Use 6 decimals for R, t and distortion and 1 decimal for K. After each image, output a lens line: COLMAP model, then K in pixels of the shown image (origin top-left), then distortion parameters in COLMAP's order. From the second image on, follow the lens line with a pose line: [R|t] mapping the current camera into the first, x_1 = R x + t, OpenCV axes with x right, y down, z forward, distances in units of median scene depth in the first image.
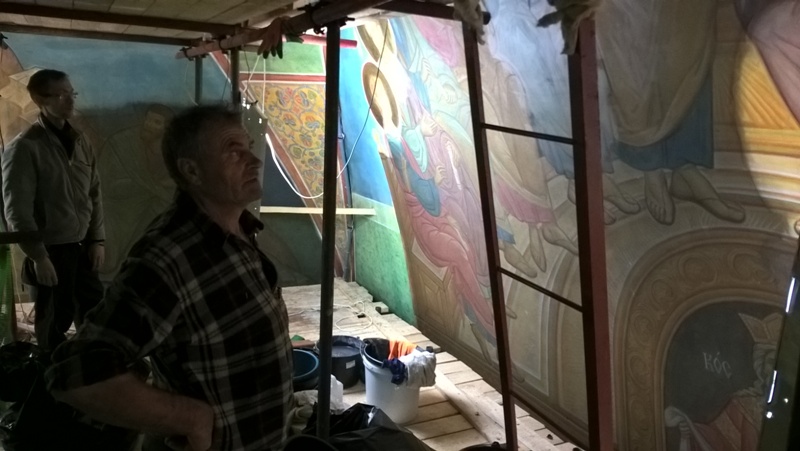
lens RADIAL K [[646.9, 0, 397.4], [0, 646.9, 227.2], [0, 0, 1]] dist [0.010761, -0.029089]
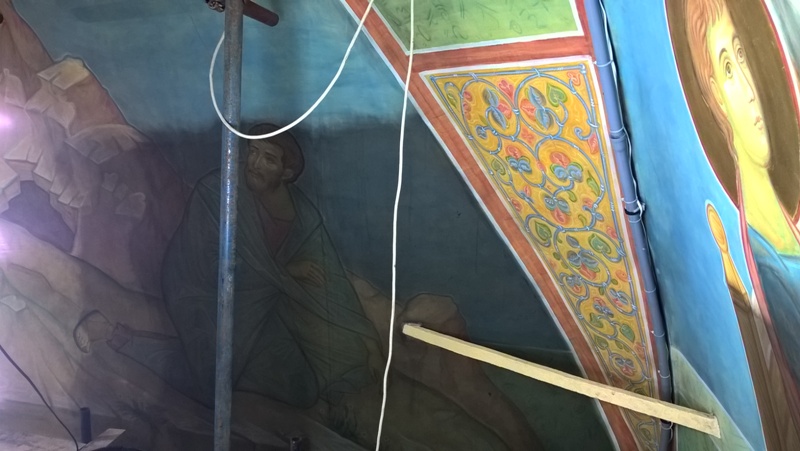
lens RADIAL K [[646.9, 0, 399.6], [0, 646.9, 218.6], [0, 0, 1]] dist [0.010761, -0.029089]
pose [[0.823878, 0.077756, -0.561407, 0.011008], [-0.113439, 0.993124, -0.028926, -0.122782], [0.555298, 0.087517, 0.827034, 0.704178]]
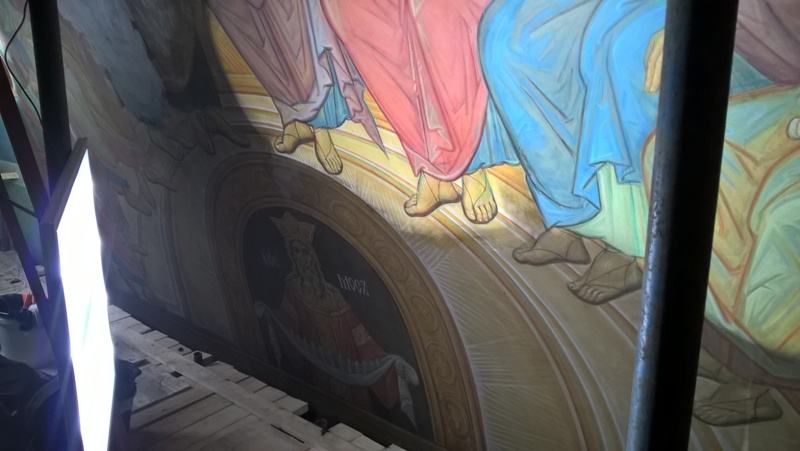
lens RADIAL K [[646.9, 0, 401.3], [0, 646.9, 225.2], [0, 0, 1]] dist [0.010761, -0.029089]
pose [[0.913680, -0.129445, 0.385269, 0.118317], [0.103727, 0.990802, 0.086902, 0.028393], [-0.392974, -0.039438, 0.918703, -0.142547]]
